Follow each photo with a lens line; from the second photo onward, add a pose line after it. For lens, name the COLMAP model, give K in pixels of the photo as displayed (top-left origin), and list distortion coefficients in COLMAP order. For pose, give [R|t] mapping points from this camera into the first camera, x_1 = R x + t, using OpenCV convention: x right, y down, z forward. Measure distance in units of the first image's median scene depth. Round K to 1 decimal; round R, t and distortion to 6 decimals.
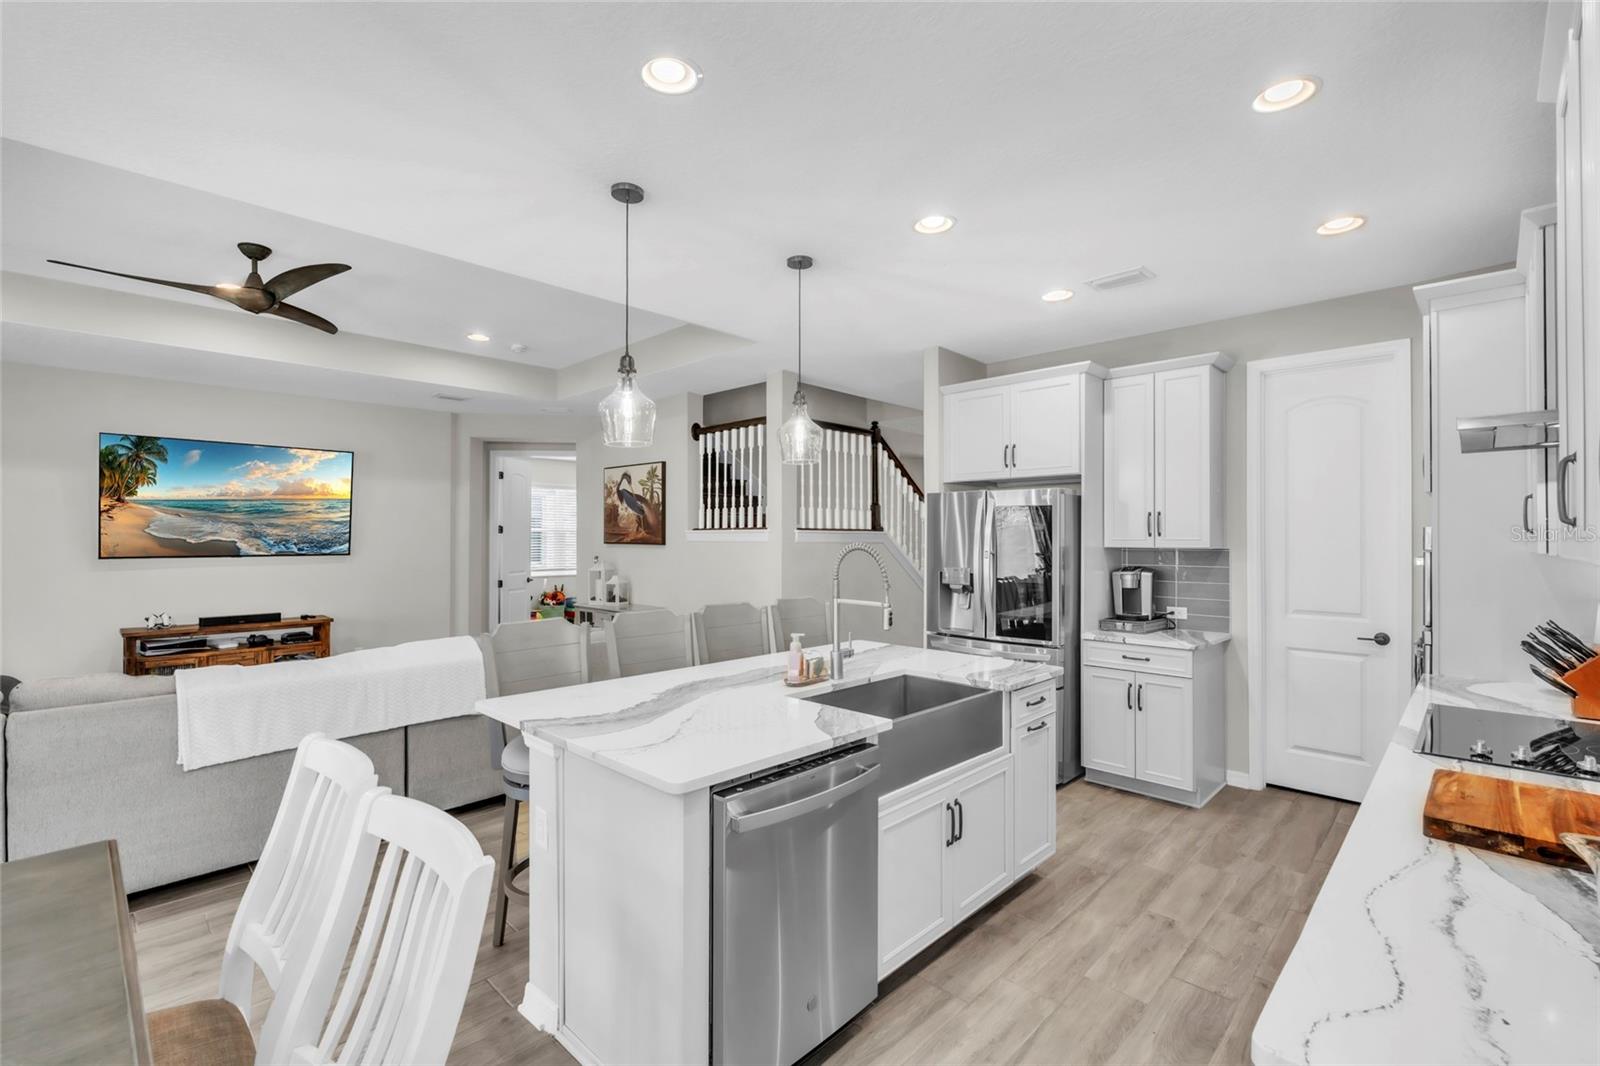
lens RADIAL K [[708.1, 0, 802.2], [0, 708.1, 536.0], [0, 0, 1]] dist [-0.002355, 0.000144]
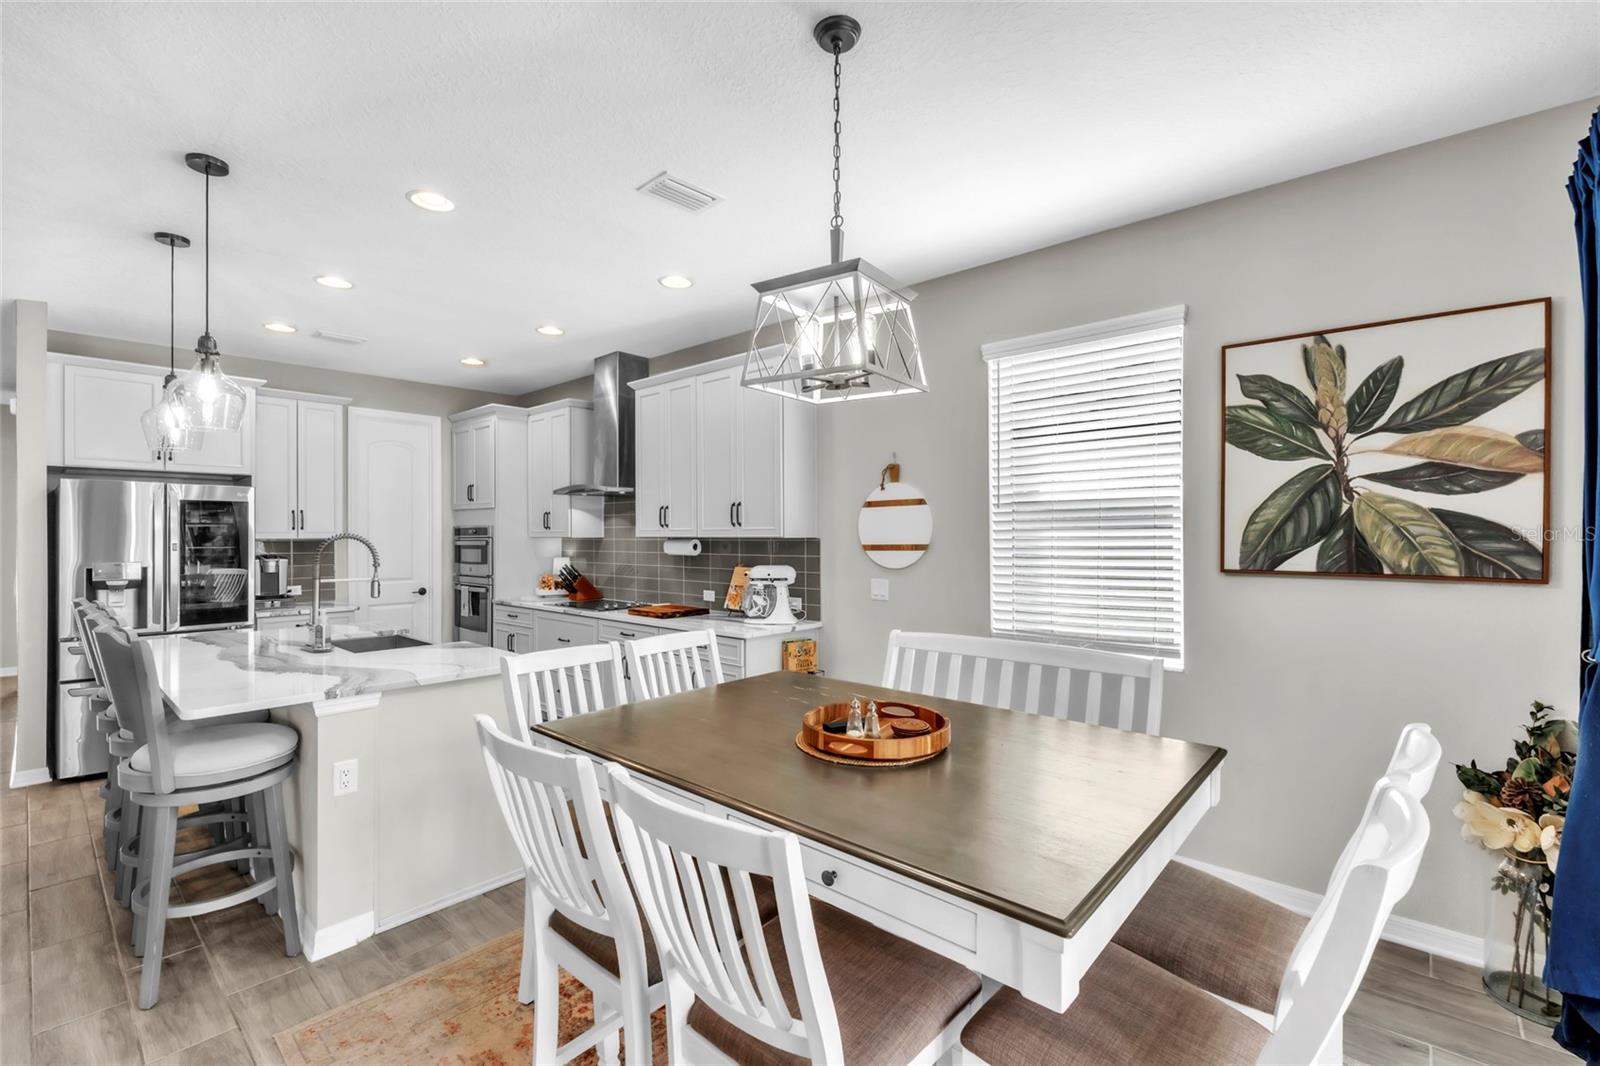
lens RADIAL K [[700.5, 0, 801.9], [0, 700.5, 533.3], [0, 0, 1]] dist [-0.002772, 0.000535]
pose [[-0.037072, -0.000718, 0.999312, -0.605173], [-0.004258, 0.999991, 0.000560, 0.001721], [-0.999304, -0.004234, -0.037075, 0.113734]]
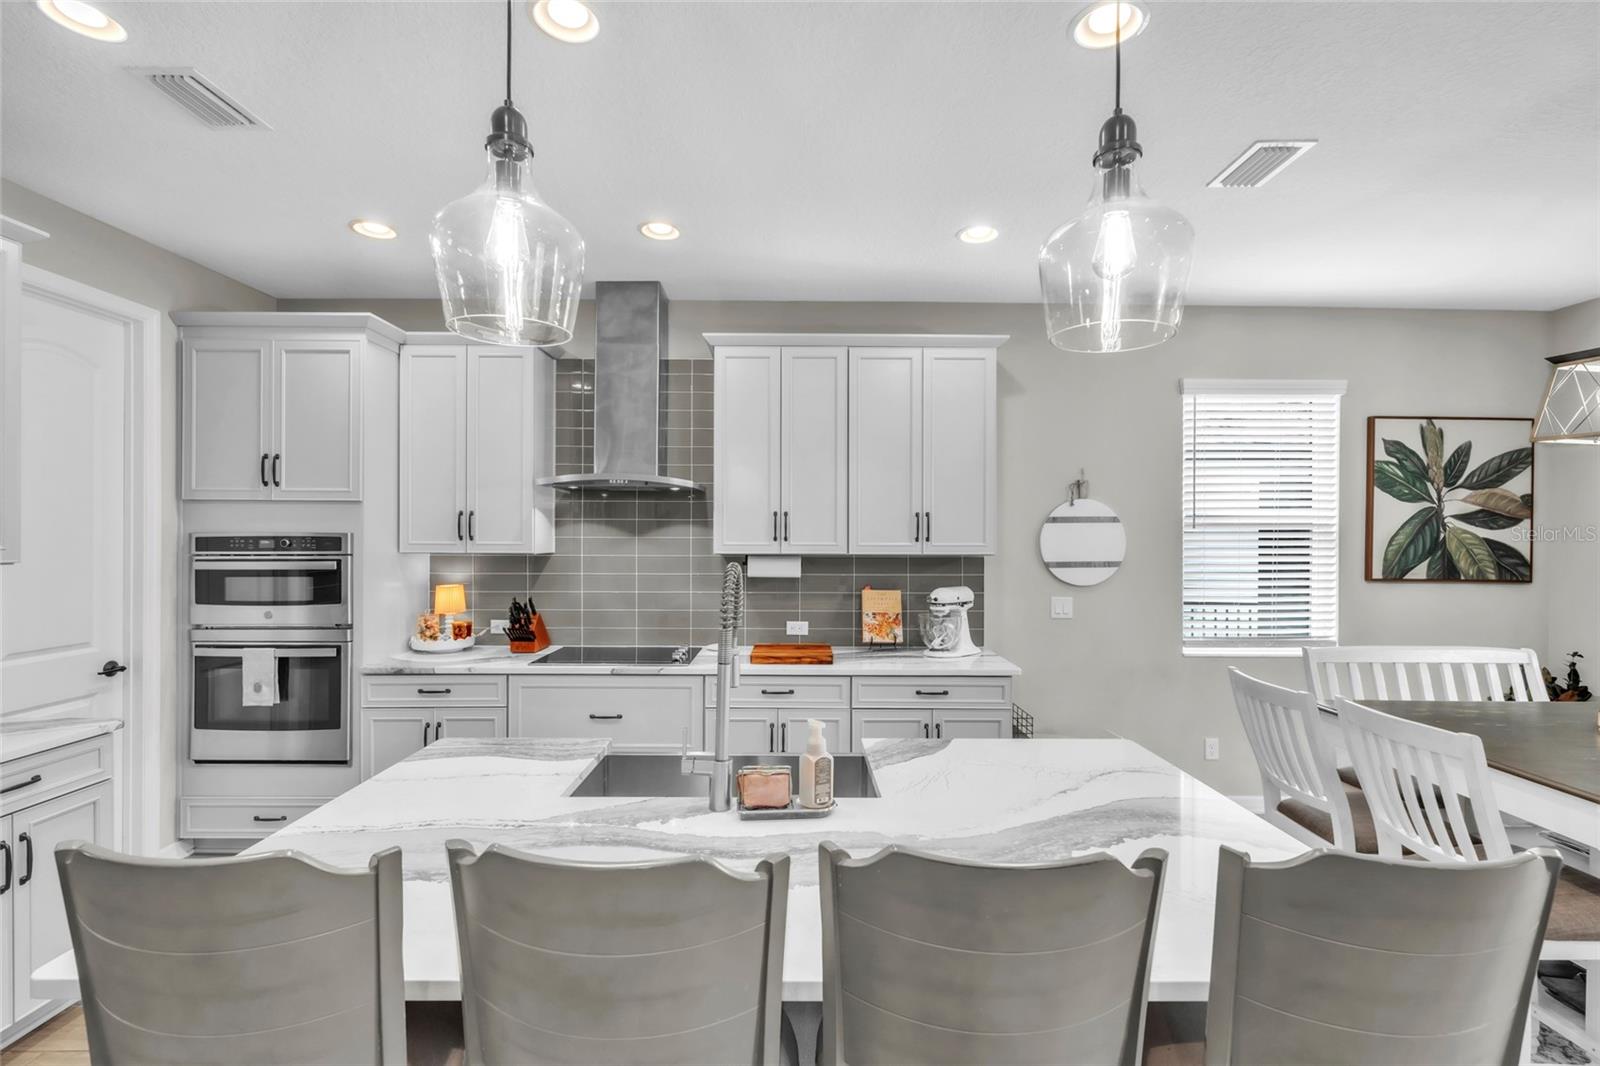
lens RADIAL K [[708.1, 0, 802.2], [0, 708.1, 536.0], [0, 0, 1]] dist [-0.002355, 0.000144]
pose [[-0.701375, -0.007482, 0.712753, -0.207236], [-0.011319, 0.999936, -0.000641, -0.008960], [-0.712702, -0.008517, -0.701415, 0.696441]]
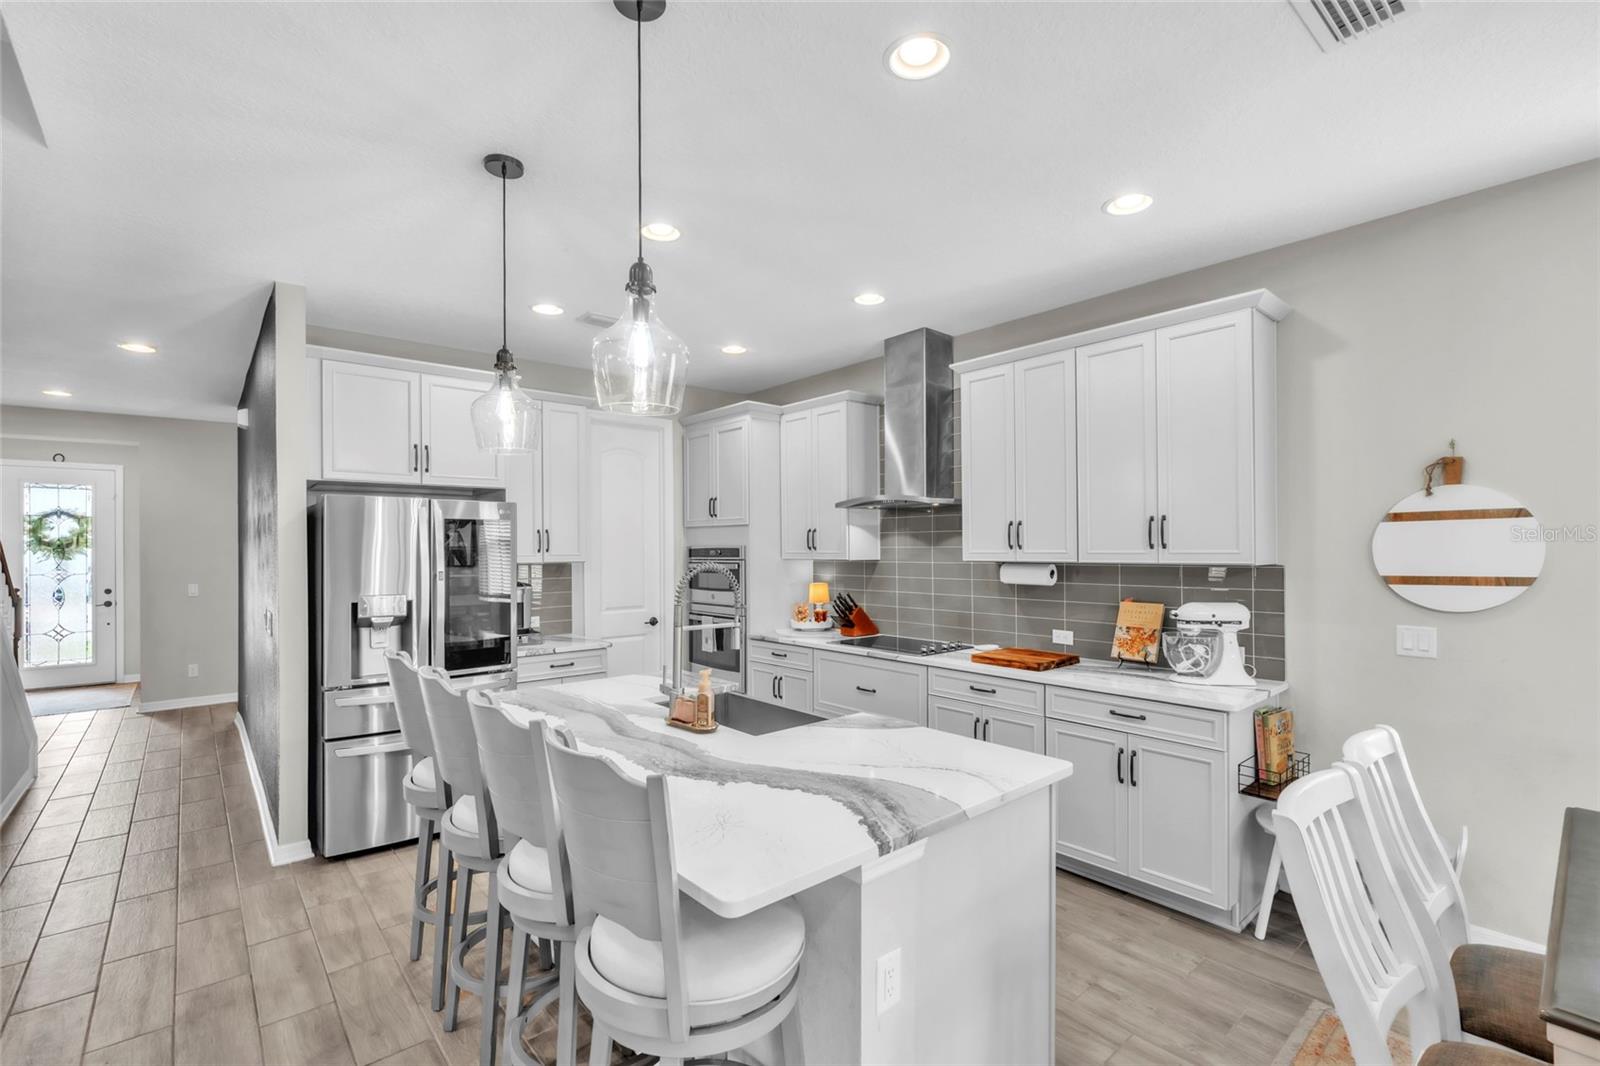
lens RADIAL K [[708.4, 0, 798.7], [0, 708.4, 547.1], [0, 0, 1]] dist [-0.000647, 0.000222]
pose [[0.087516, -0.002555, 0.996160, -0.421134], [-0.000252, 0.999997, 0.002587, -0.008066], [-0.996163, -0.000477, 0.087515, 0.399495]]
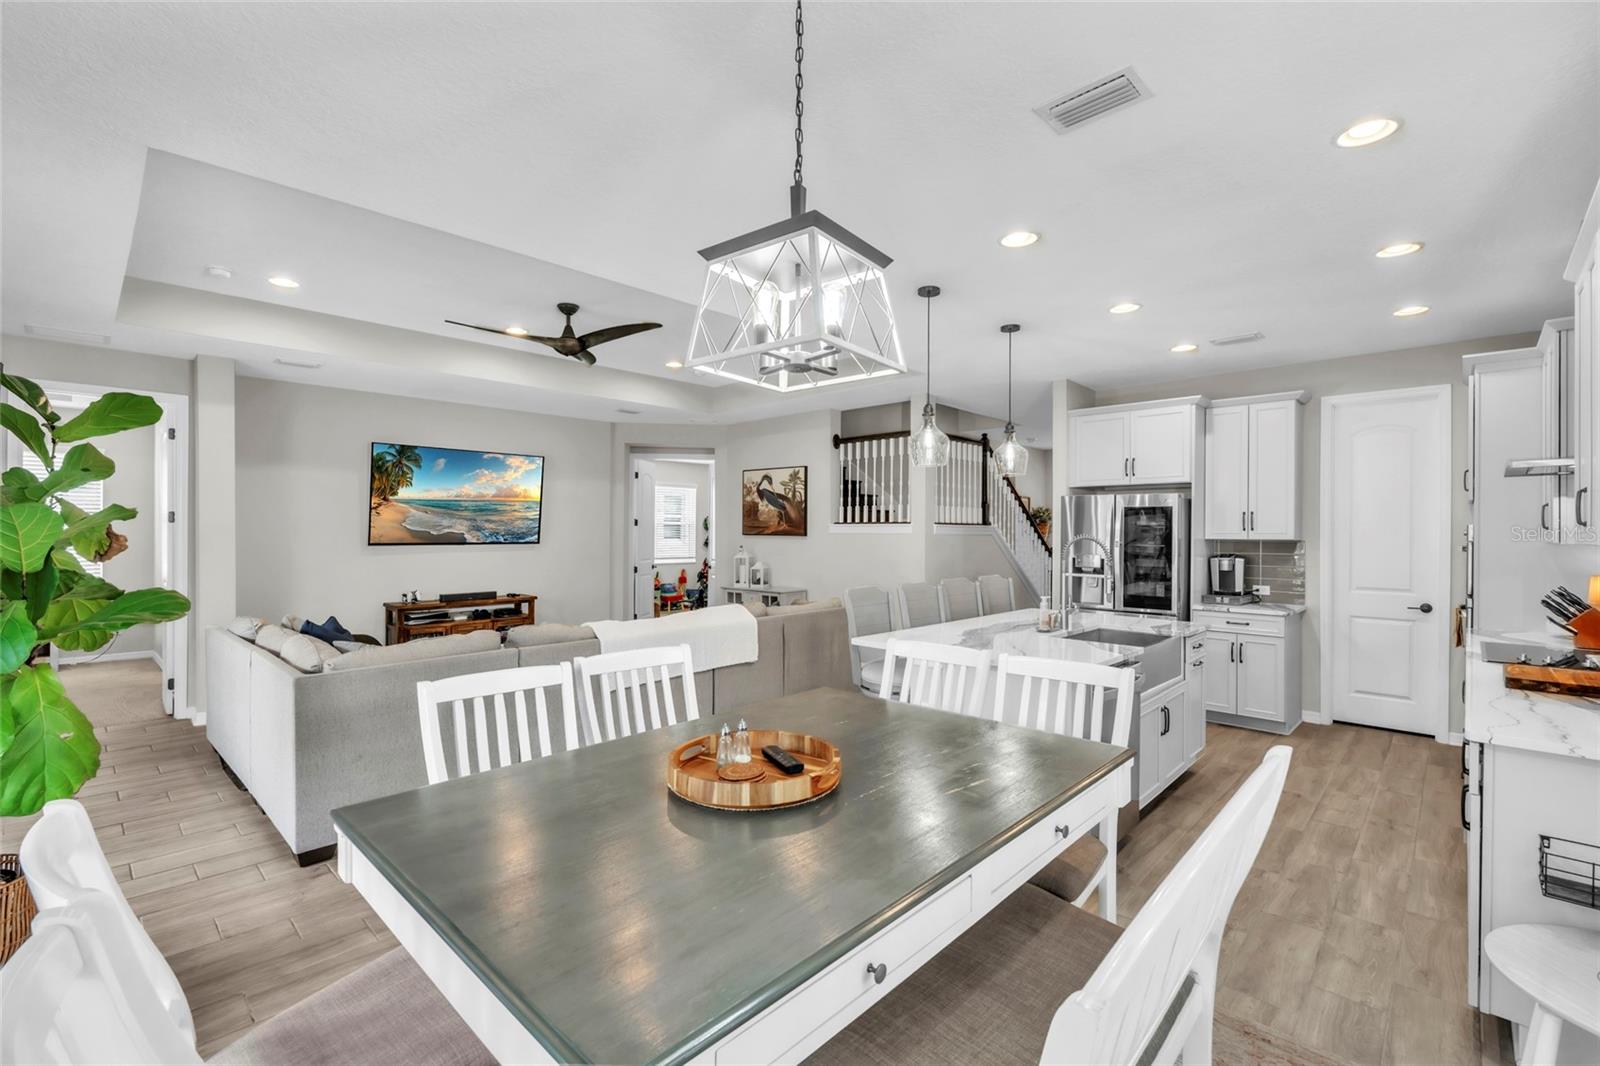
lens RADIAL K [[700.5, 0, 801.9], [0, 700.5, 533.3], [0, 0, 1]] dist [-0.002772, 0.000535]
pose [[0.999969, 0.003823, 0.006902, -0.254554], [-0.003866, 0.999973, 0.006249, 0.000431], [-0.006878, -0.006275, 0.999957, -0.214469]]
